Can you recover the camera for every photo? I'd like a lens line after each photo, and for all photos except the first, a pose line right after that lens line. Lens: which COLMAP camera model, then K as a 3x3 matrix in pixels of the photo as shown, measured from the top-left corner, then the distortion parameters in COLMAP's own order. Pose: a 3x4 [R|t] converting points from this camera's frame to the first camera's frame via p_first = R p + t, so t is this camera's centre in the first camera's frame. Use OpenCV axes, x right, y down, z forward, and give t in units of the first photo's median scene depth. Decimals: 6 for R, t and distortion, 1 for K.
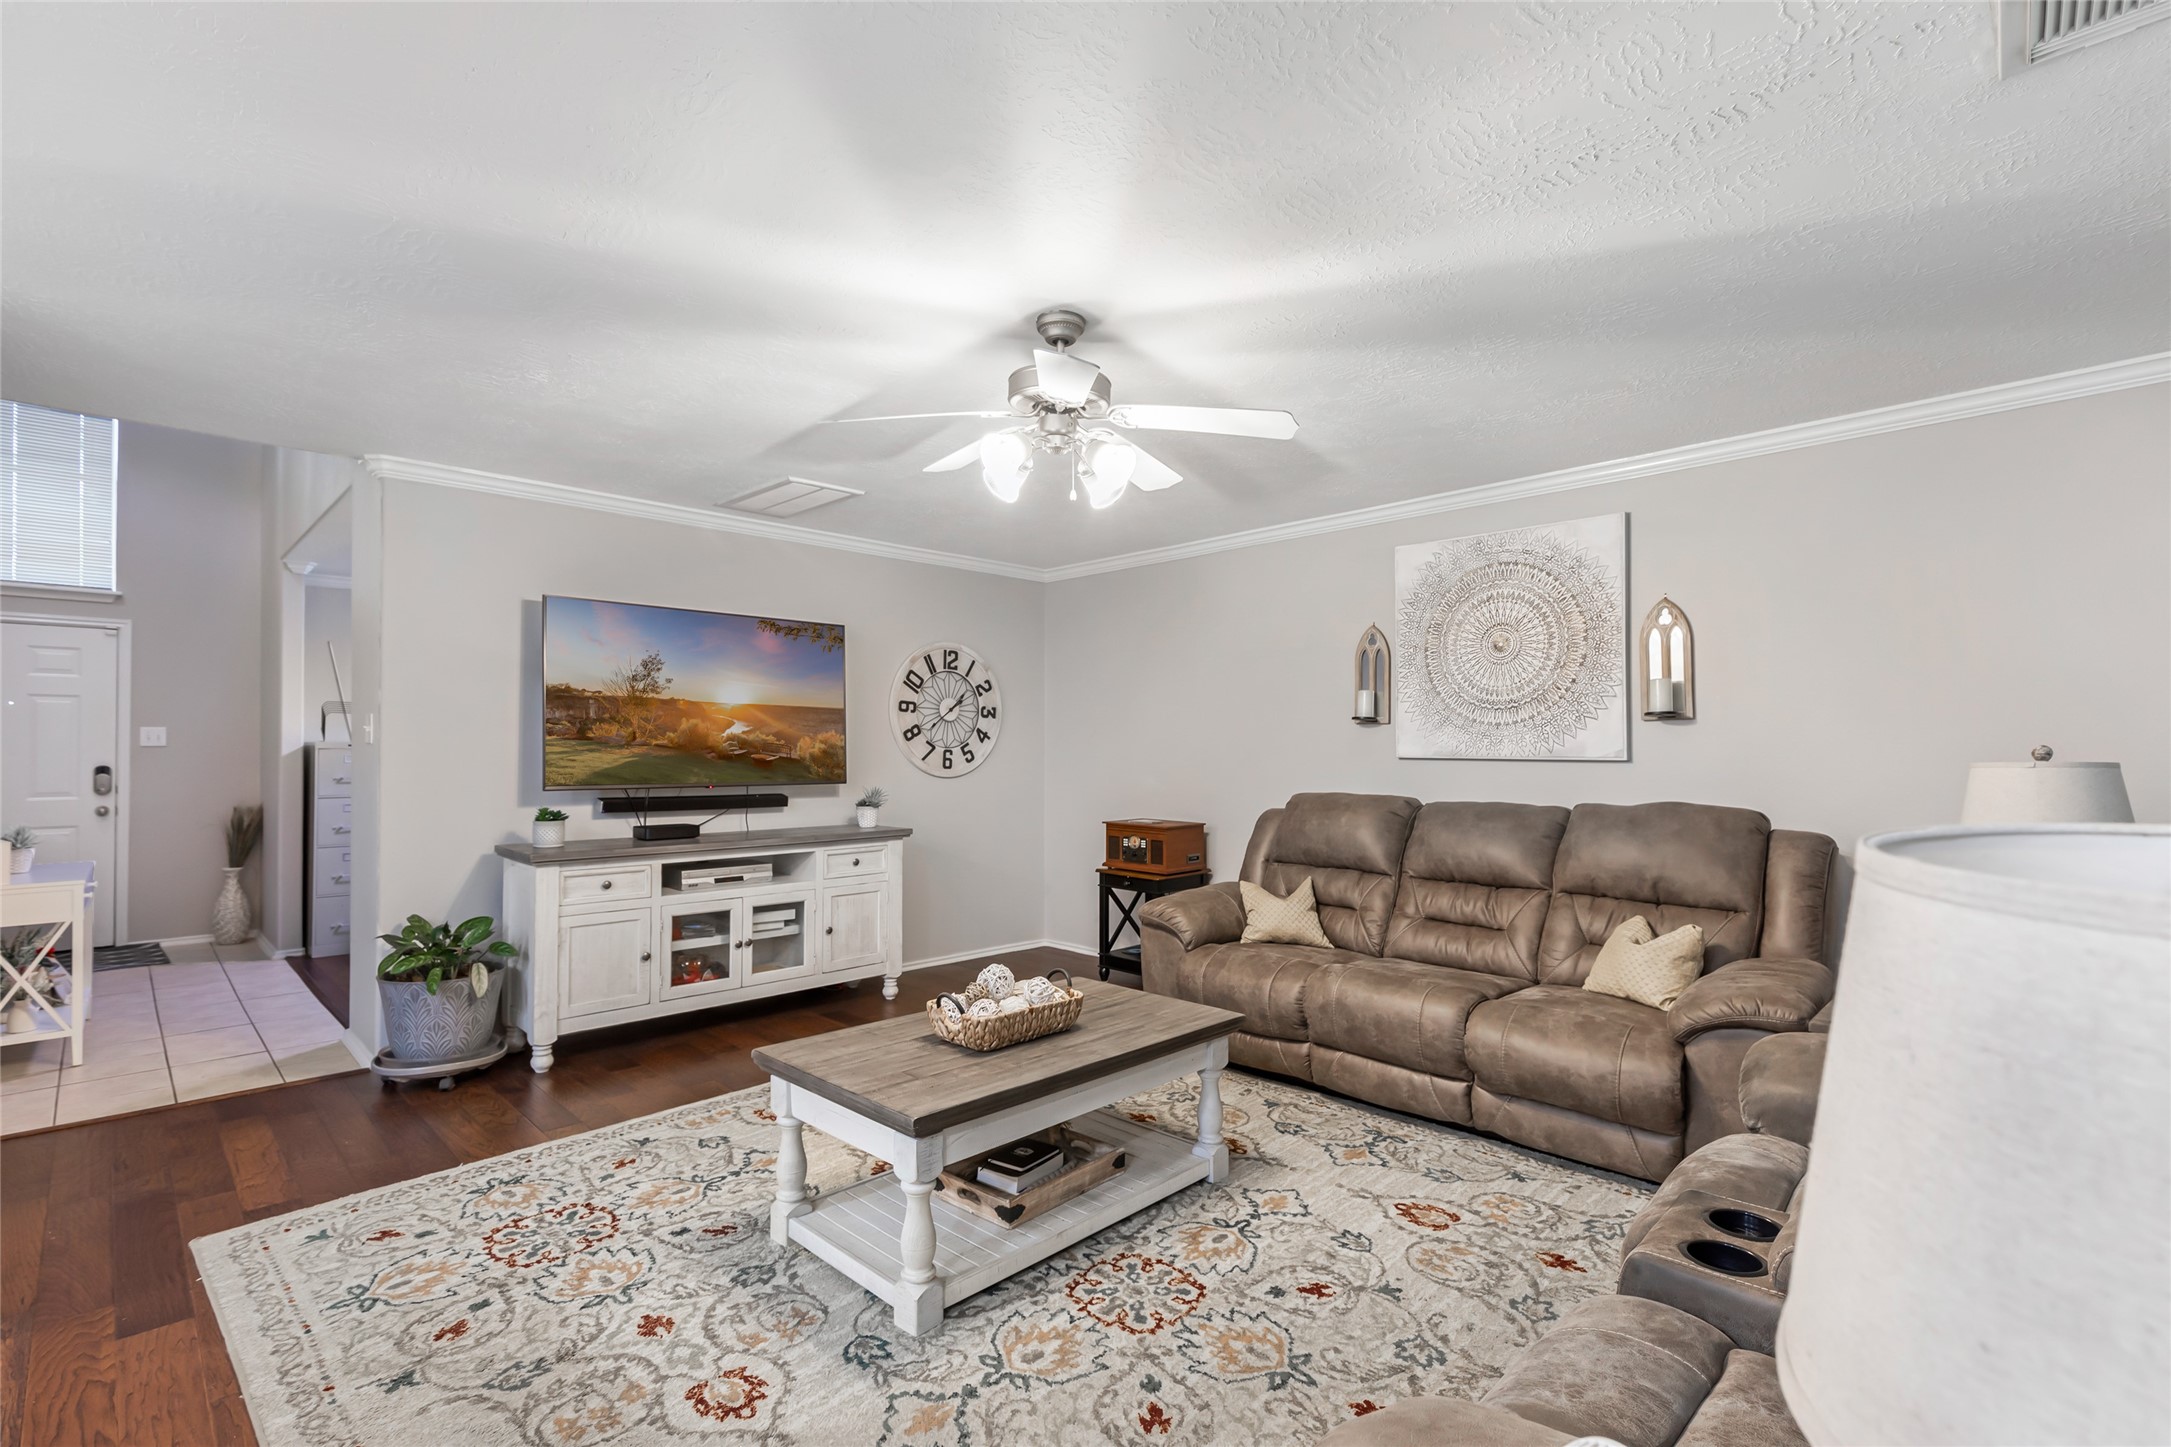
lens RADIAL K [[1003.4, 0, 1075.2], [0, 1003.4, 730.0], [0, 0, 1]] dist [0.003921, 0.000438]
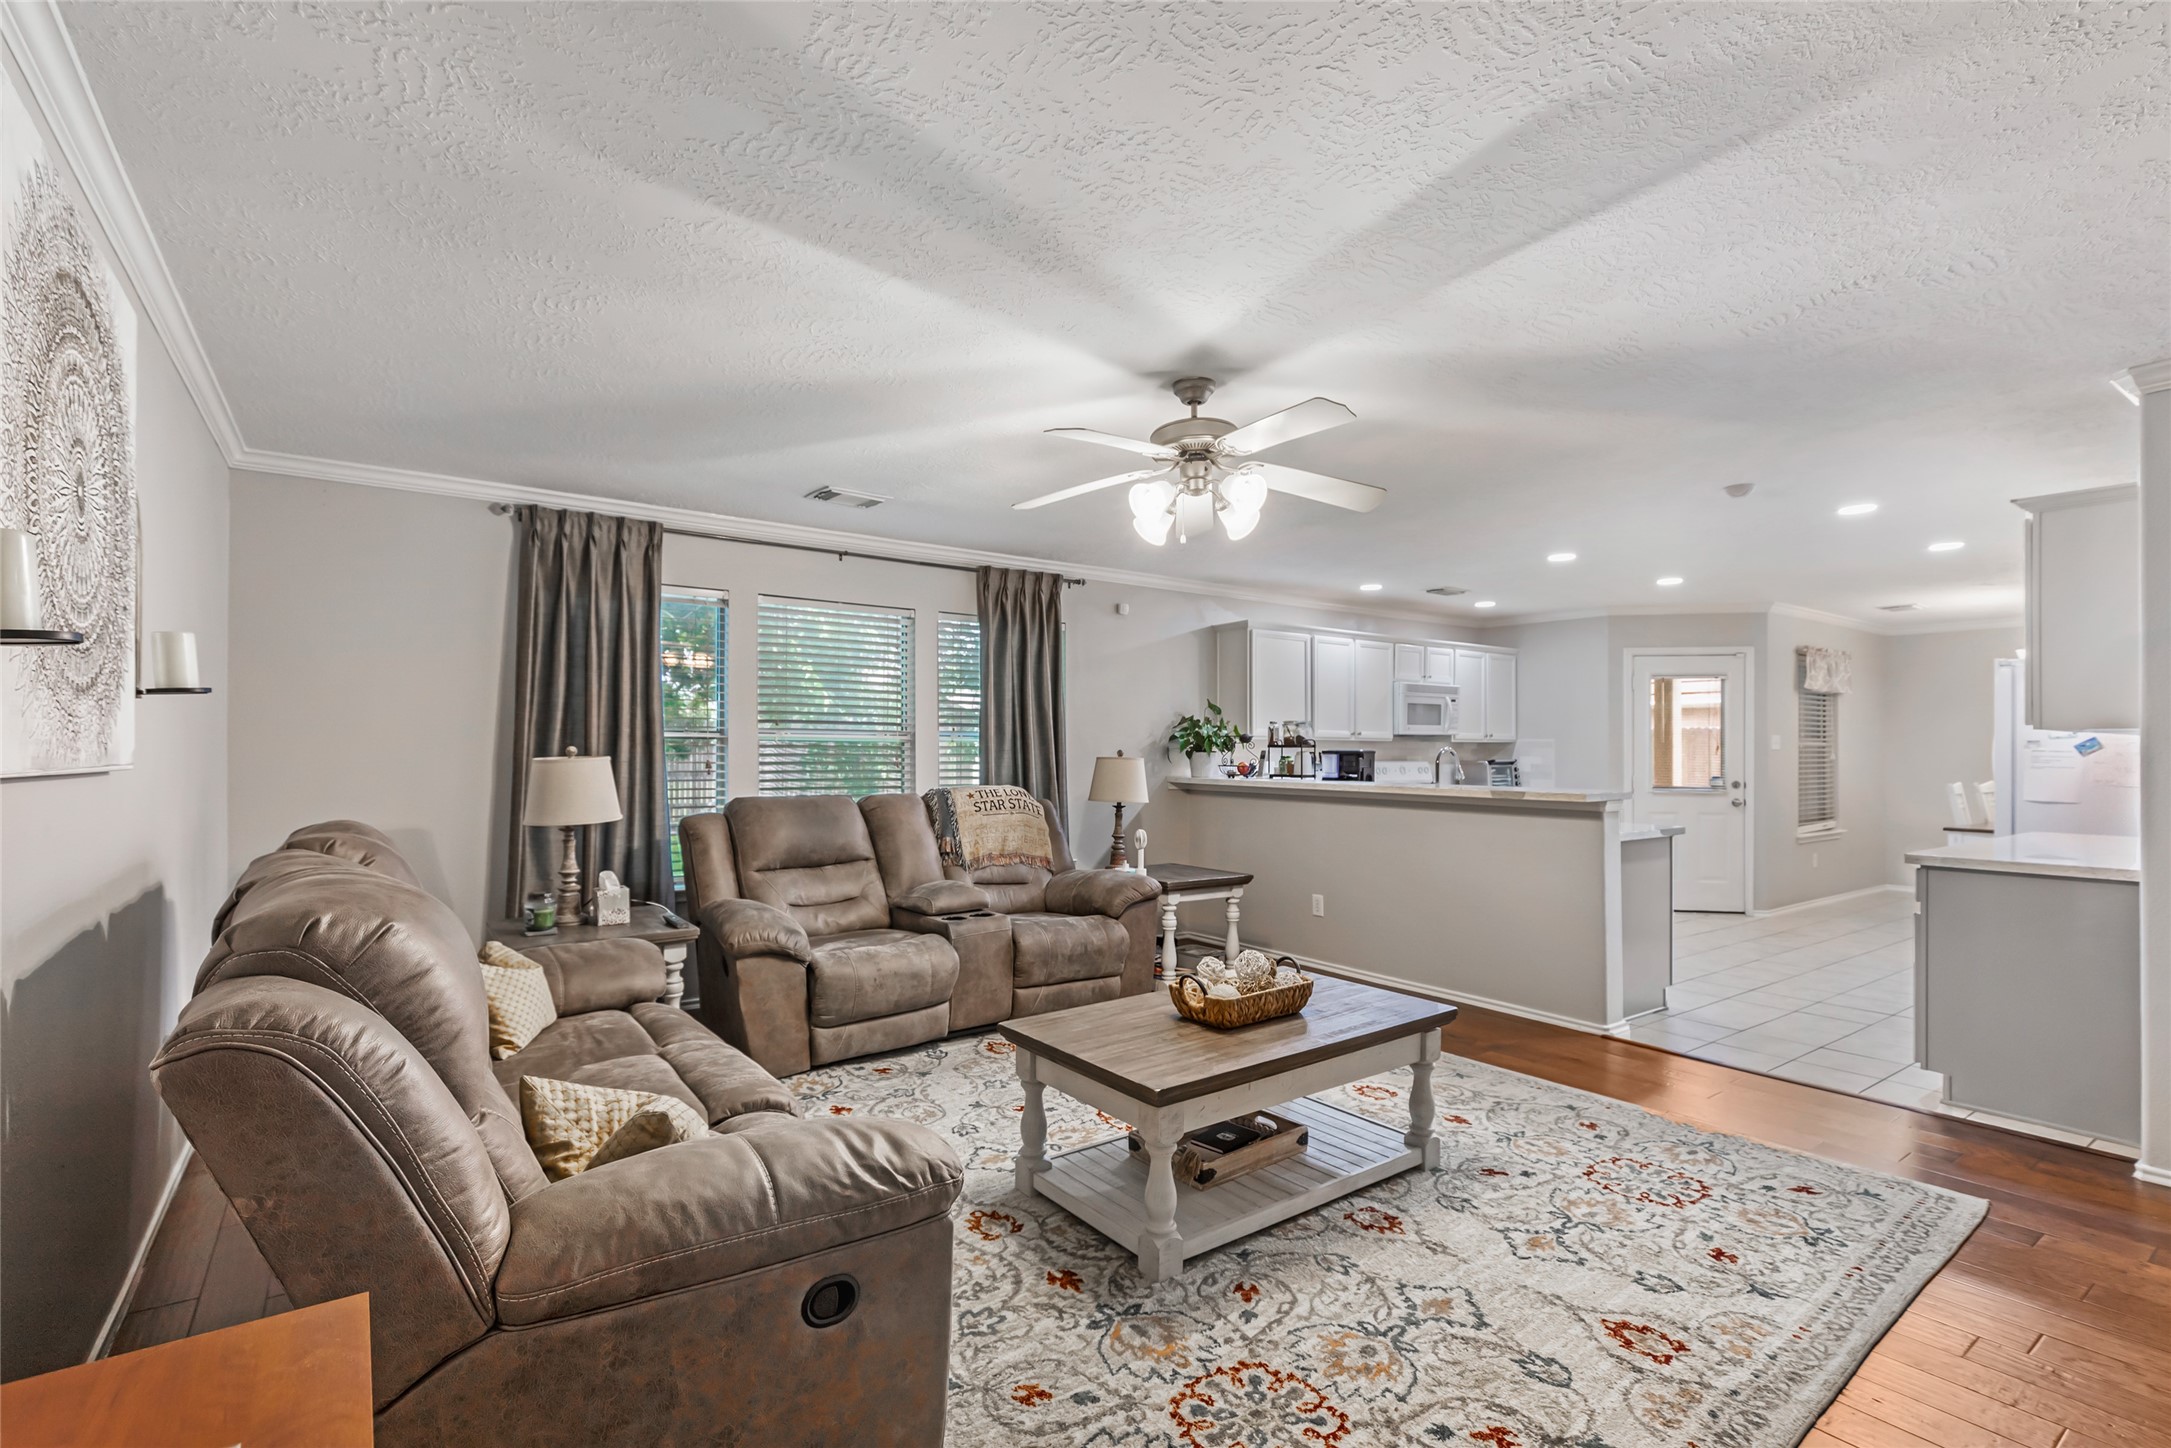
lens RADIAL K [[992.4, 0, 1086.1], [0, 992.4, 742.3], [0, 0, 1]] dist [-0.000019, -0.000464]
pose [[-0.988830, -0.001856, 0.149036, -0.042655], [-0.005731, 0.999656, -0.025577, 0.027426], [-0.148937, -0.026145, -0.988501, 1.448967]]
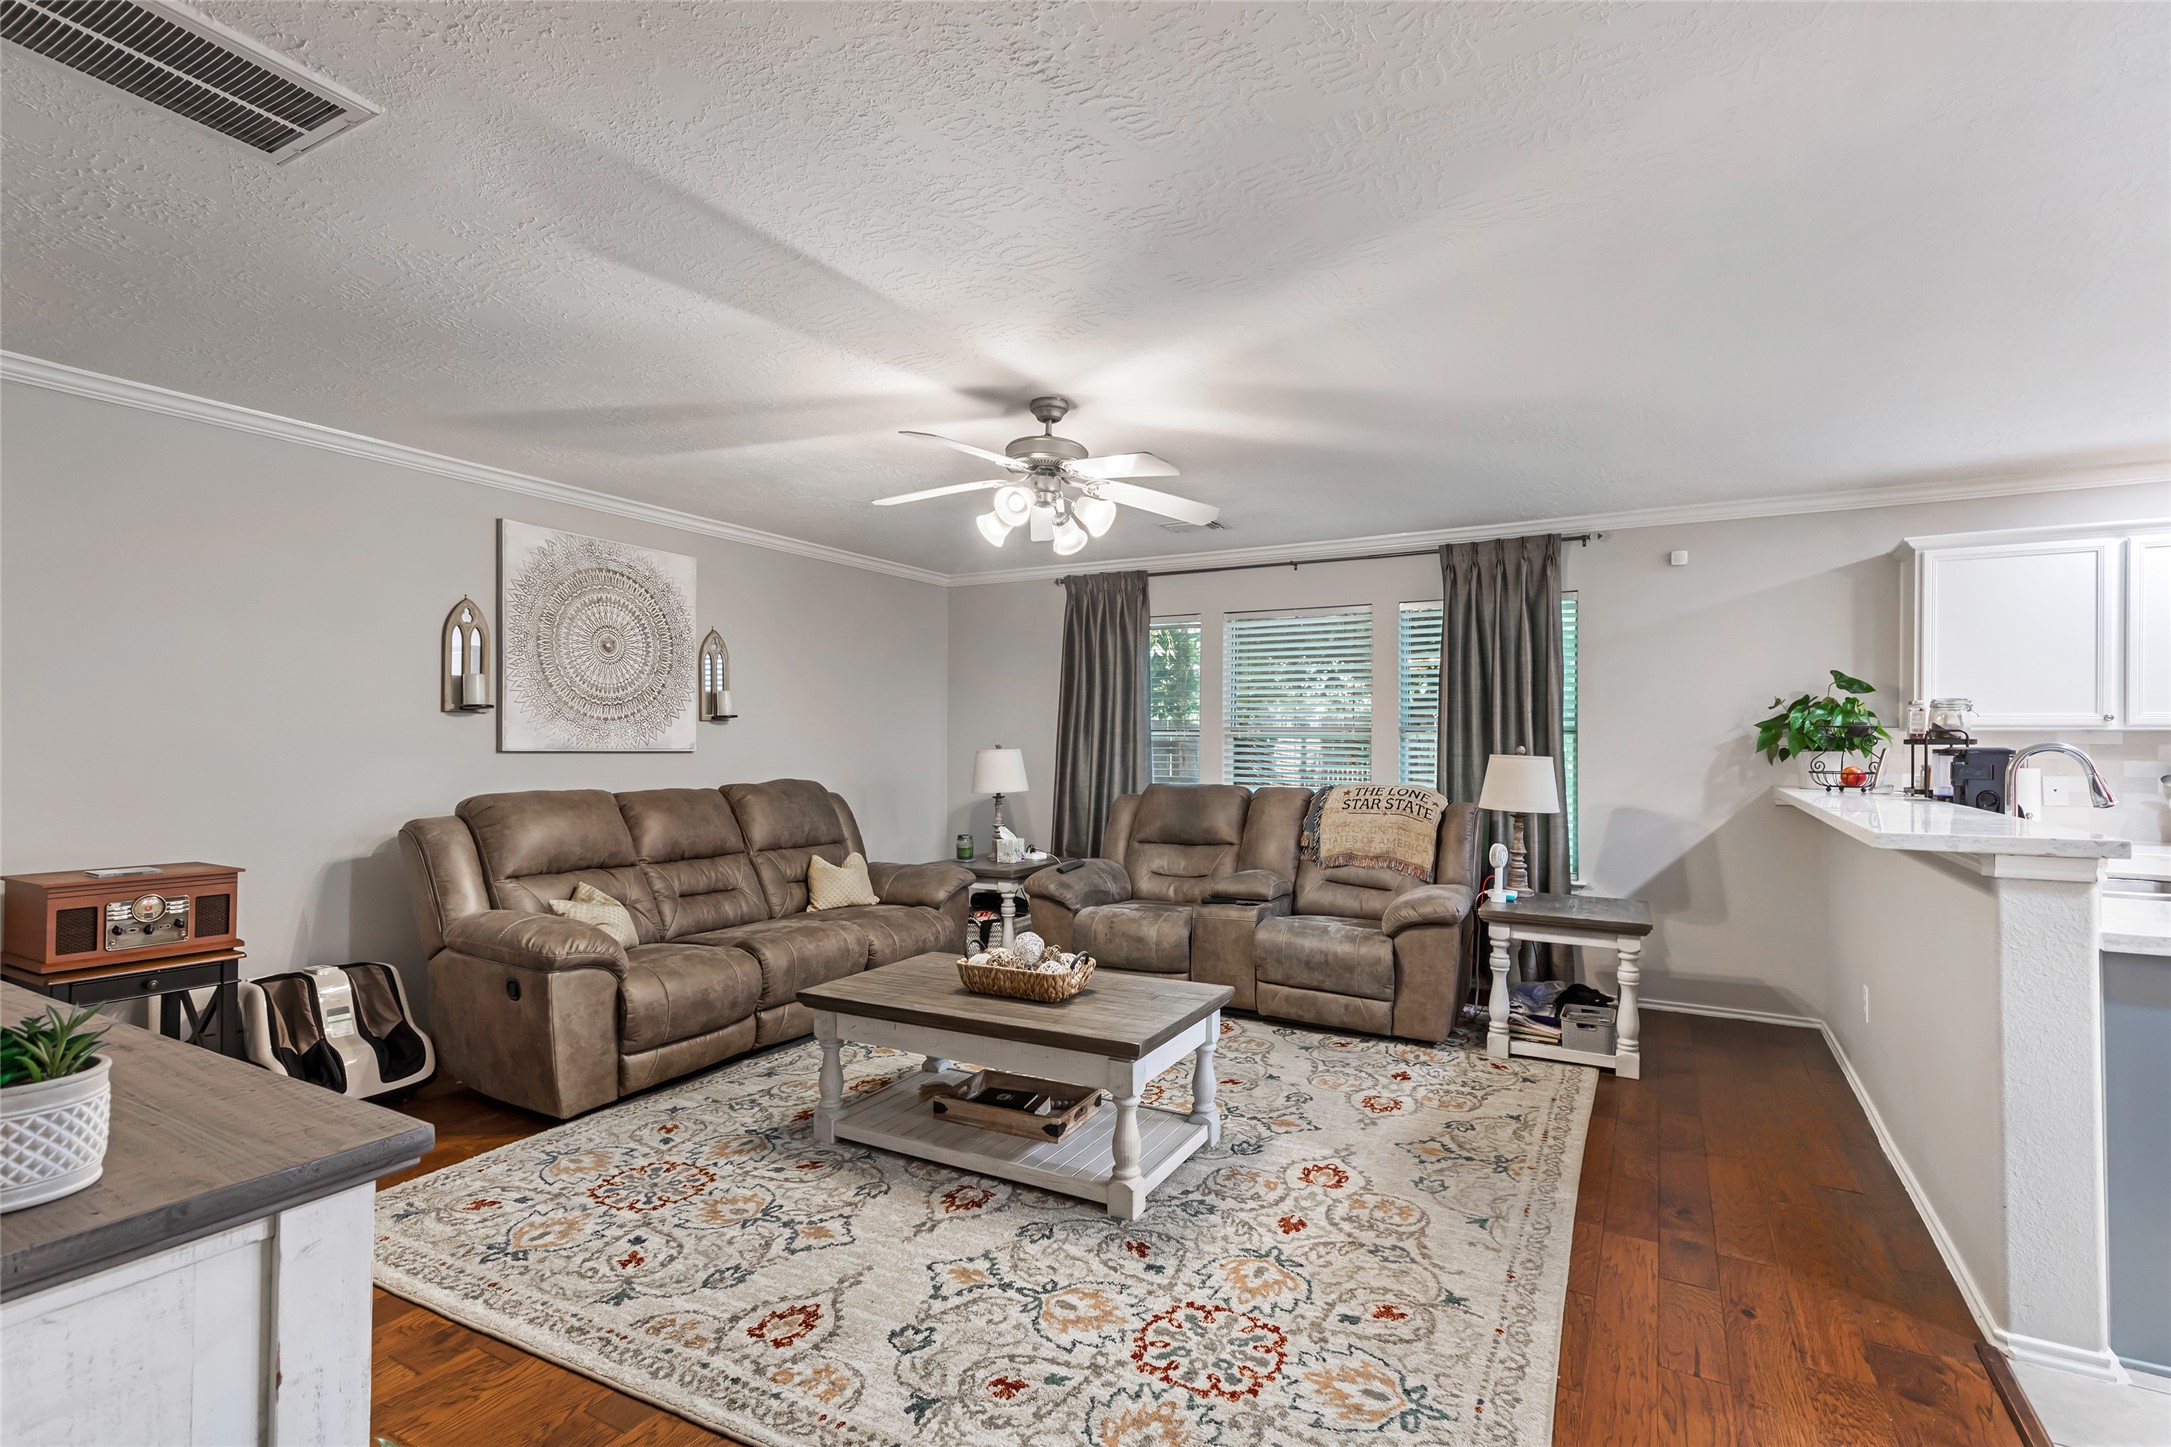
lens RADIAL K [[1007.2, 0, 1096.1], [0, 1007.2, 745.8], [0, 0, 1]] dist [0.002641, 0.000161]
pose [[-0.285201, -0.003742, 0.958460, -0.831697], [-0.022130, 0.999752, -0.002682, 0.015375], [-0.958212, -0.021976, -0.285213, 0.873458]]
